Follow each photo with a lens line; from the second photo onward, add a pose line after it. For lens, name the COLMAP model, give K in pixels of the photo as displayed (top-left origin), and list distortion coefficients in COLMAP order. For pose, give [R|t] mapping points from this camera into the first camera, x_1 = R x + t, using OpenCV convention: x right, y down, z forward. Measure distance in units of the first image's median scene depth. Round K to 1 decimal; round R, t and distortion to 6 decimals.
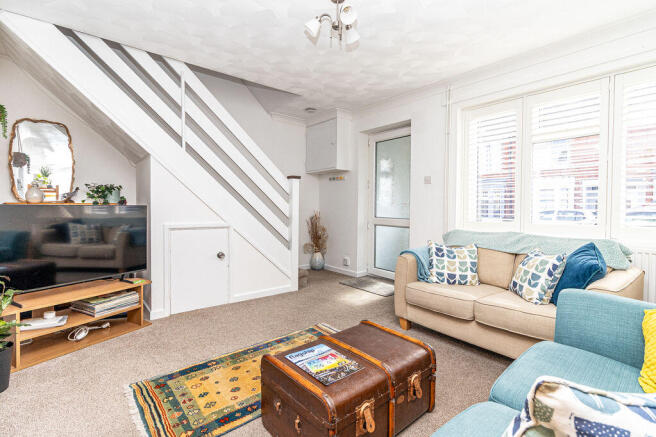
lens RADIAL K [[298.6, 0, 328.5], [0, 298.6, 212.0], [0, 0, 1]] dist [0.030256, 0.000086]
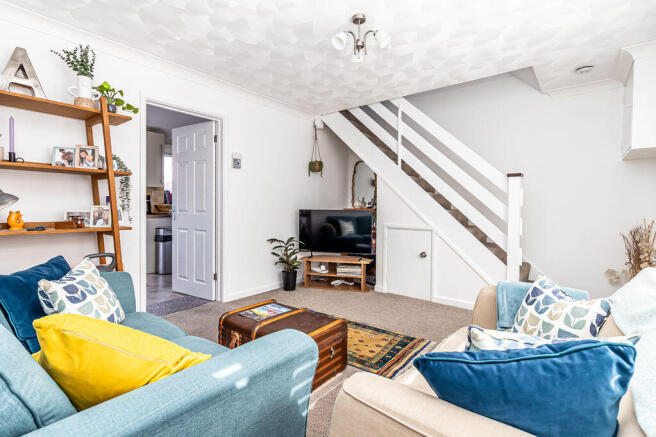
lens RADIAL K [[309.2, 0, 329.4], [0, 309.2, 214.6], [0, 0, 1]] dist [0.001670, 0.000058]
pose [[0.225928, 0.018658, -0.973965, 0.851075], [-0.023808, 0.999624, 0.013627, -0.016977], [0.973853, 0.020109, 0.226287, 0.504199]]
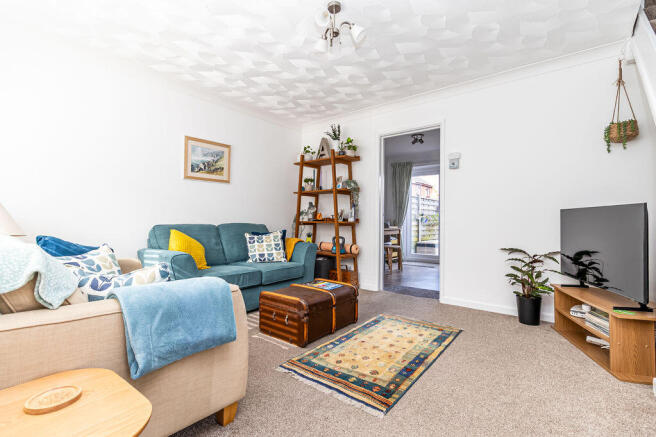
lens RADIAL K [[301.8, 0, 339.6], [0, 301.8, 217.0], [0, 0, 1]] dist [0.000855, 0.000089]
pose [[-0.968921, -0.018727, -0.246660, 0.201043], [-0.020212, 0.999790, 0.003490, 0.020917], [0.246542, 0.008367, -0.969096, 1.579023]]
